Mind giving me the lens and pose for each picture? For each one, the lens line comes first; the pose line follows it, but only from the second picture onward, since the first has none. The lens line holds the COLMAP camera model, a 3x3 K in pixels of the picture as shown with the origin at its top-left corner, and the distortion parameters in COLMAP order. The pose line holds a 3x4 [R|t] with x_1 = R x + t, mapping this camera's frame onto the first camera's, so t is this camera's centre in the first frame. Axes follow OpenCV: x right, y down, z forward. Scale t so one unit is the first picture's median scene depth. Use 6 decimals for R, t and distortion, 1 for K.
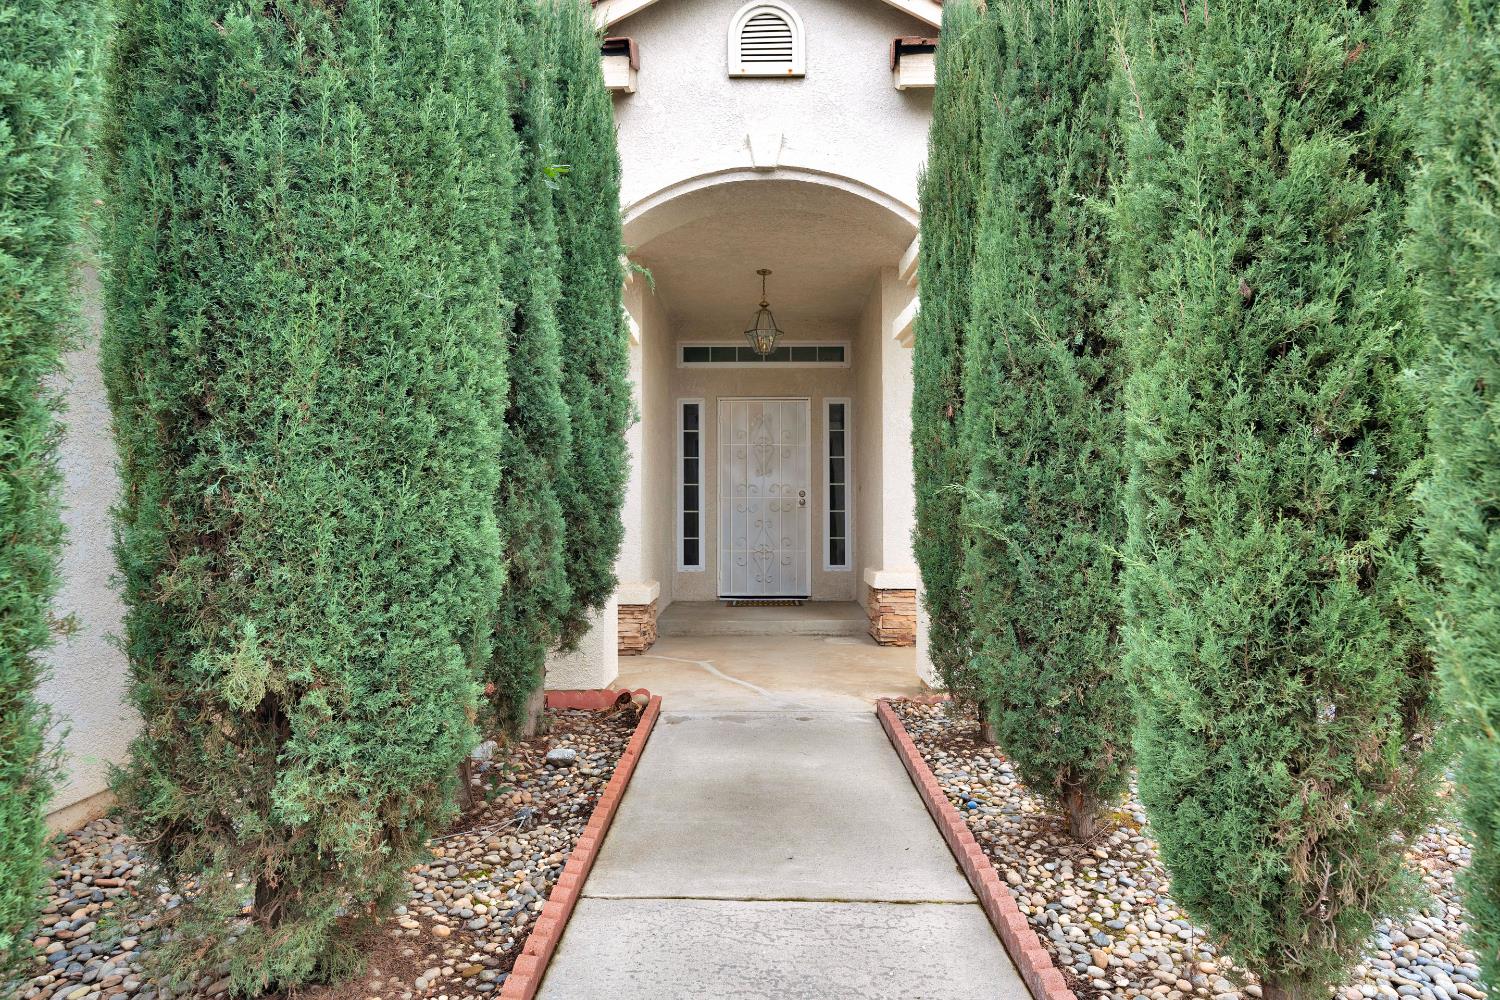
lens RADIAL K [[906.4, 0, 747.3], [0, 906.4, 495.9], [0, 0, 1]] dist [-0.003926, 0.004551]
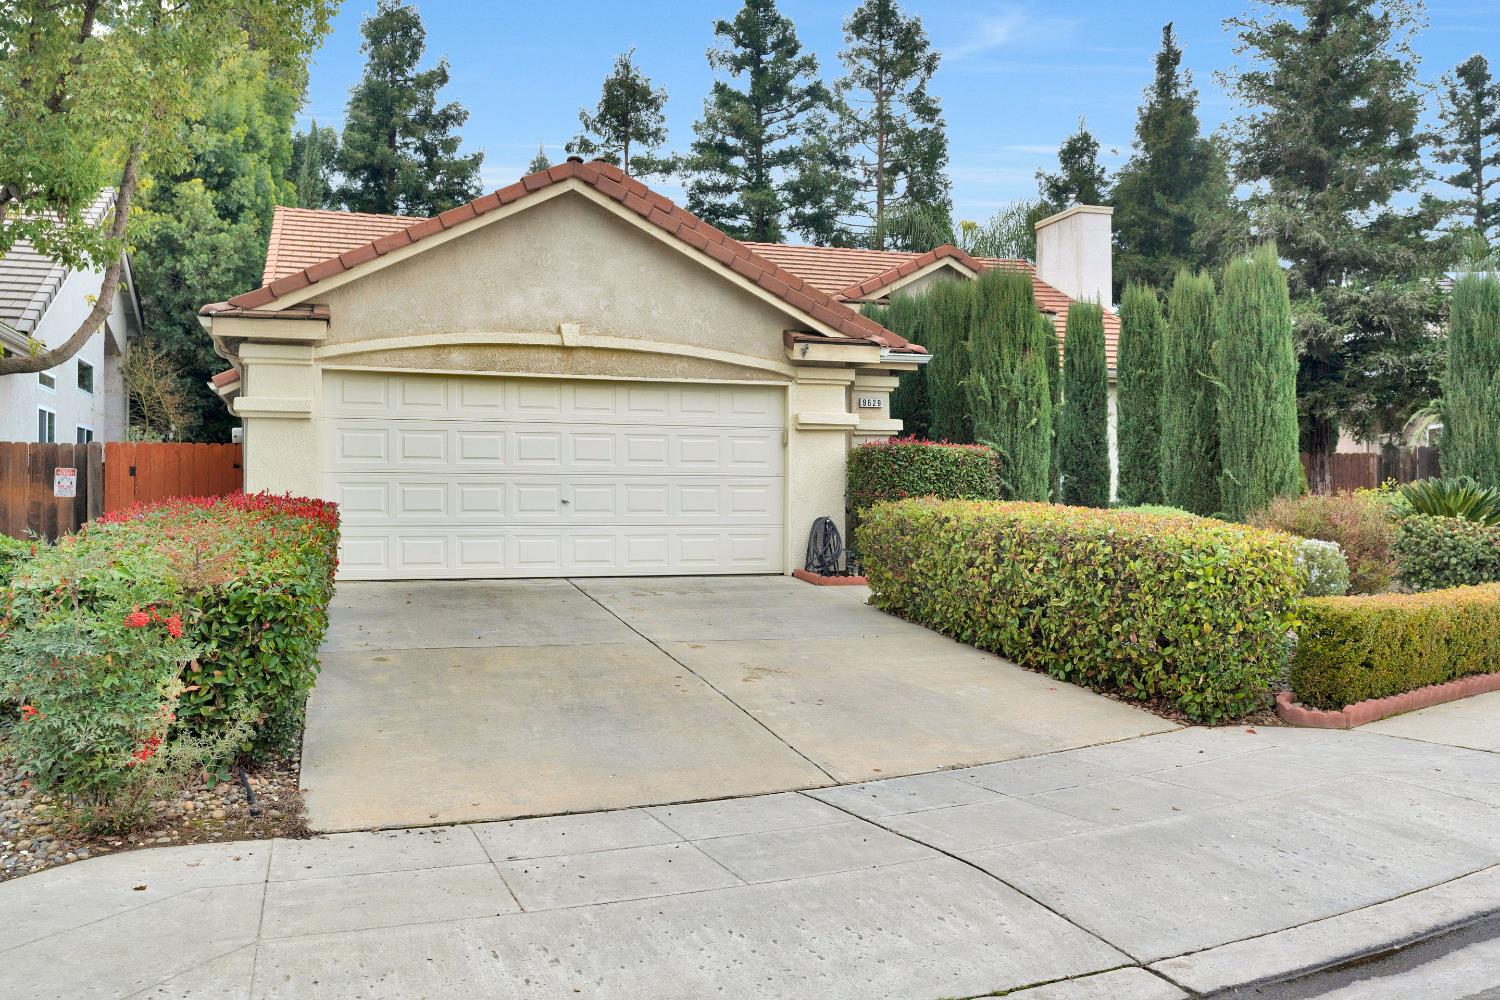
lens RADIAL K [[1196.3, 0, 737.0], [0, 1196.3, 498.3], [0, 0, 1]] dist [0.013617, 0.000335]
pose [[0.951329, 0.000903, 0.308175, -1.534348], [-0.004870, 0.999915, 0.012103, 0.019854], [-0.308138, -0.013015, 0.951253, -1.996143]]
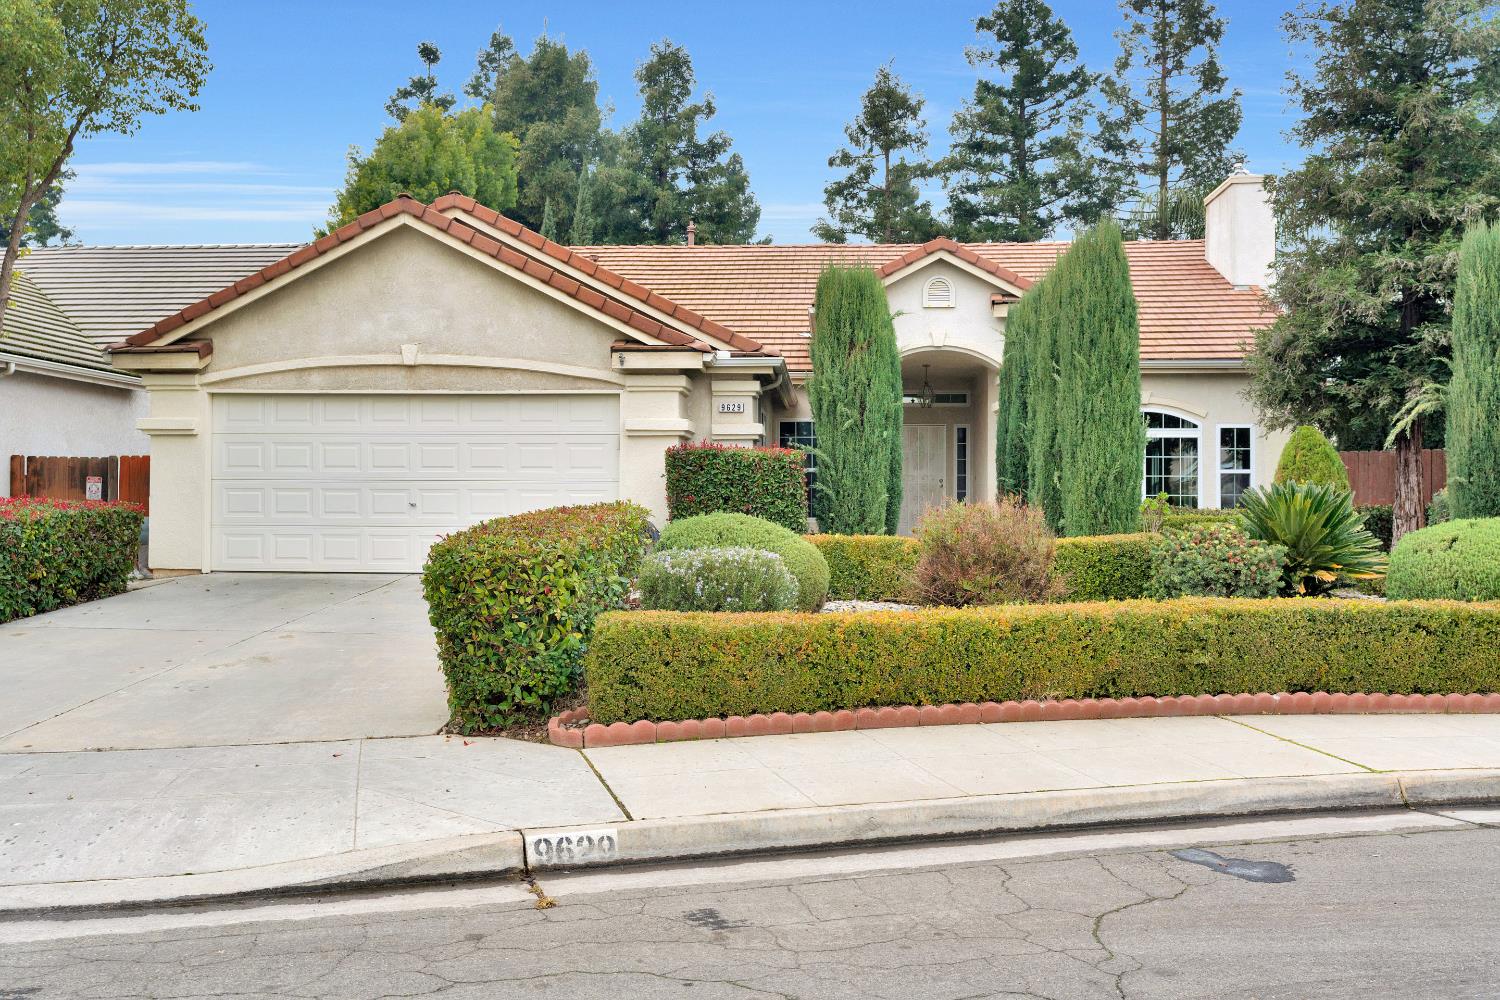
lens RADIAL K [[1174.8, 0, 752.9], [0, 1174.8, 497.5], [0, 0, 1]] dist [0.008082, -0.005502]
pose [[0.998297, 0.002962, -0.058253, -0.288370], [-0.002313, 0.999934, 0.011215, 0.010276], [0.058283, -0.011061, 0.998239, -2.159702]]
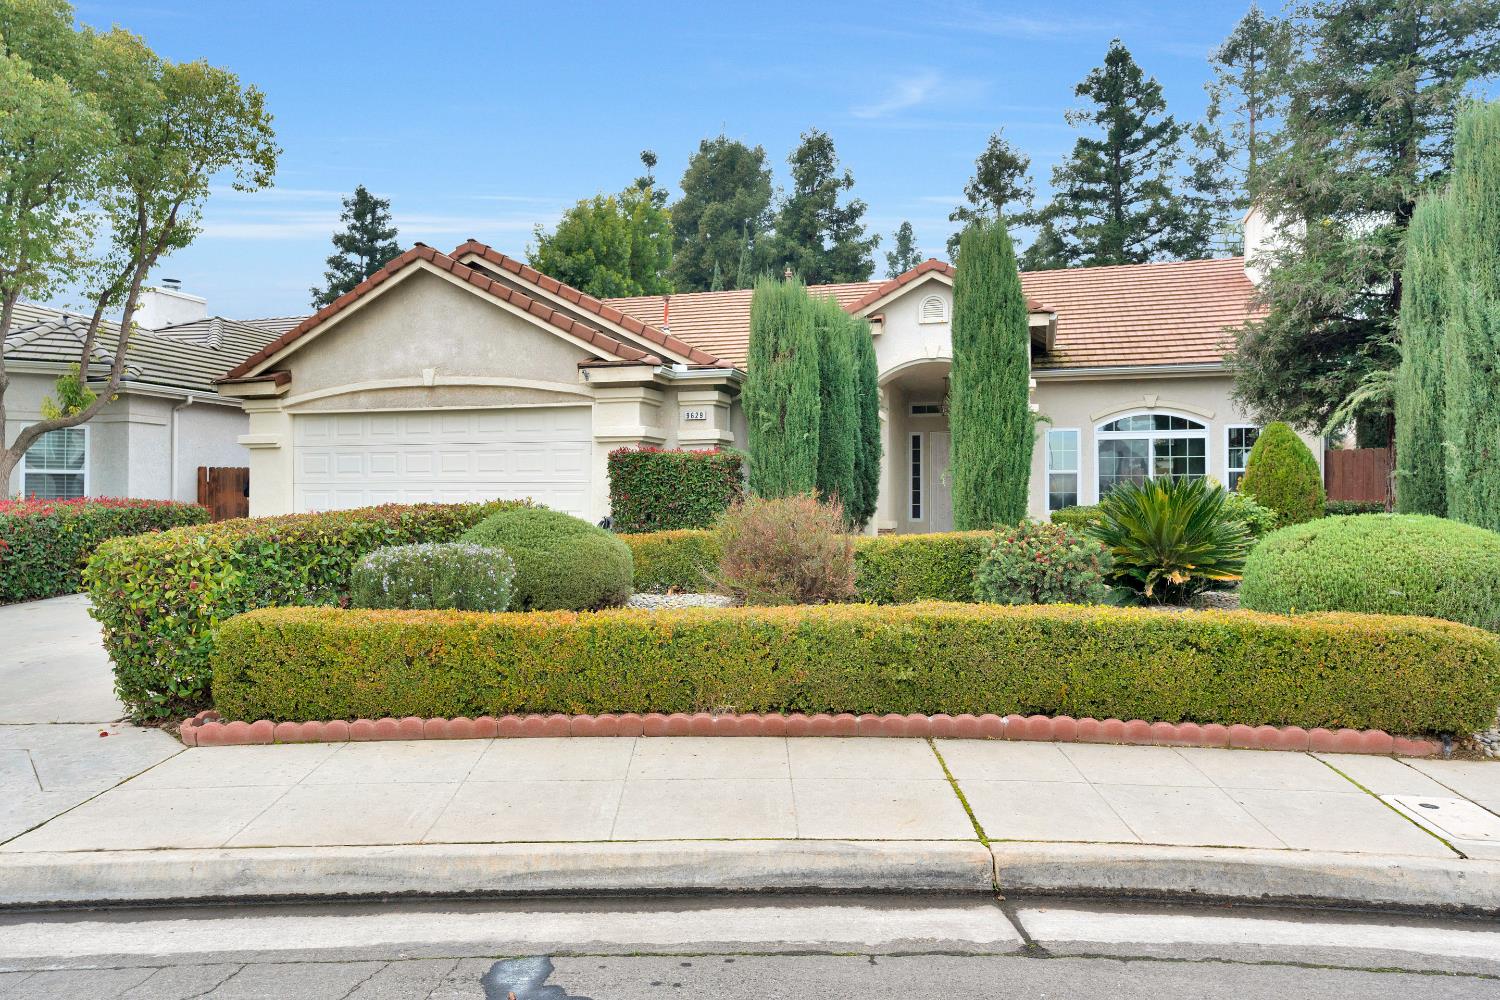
lens RADIAL K [[906.4, 0, 758.8], [0, 906.4, 498.8], [0, 0, 1]] dist [-0.003926, 0.004551]
pose [[0.961593, -0.000595, -0.274477, 0.258599], [0.003648, 0.999937, 0.010613, 0.022821], [0.274453, -0.011206, 0.961535, -1.699480]]
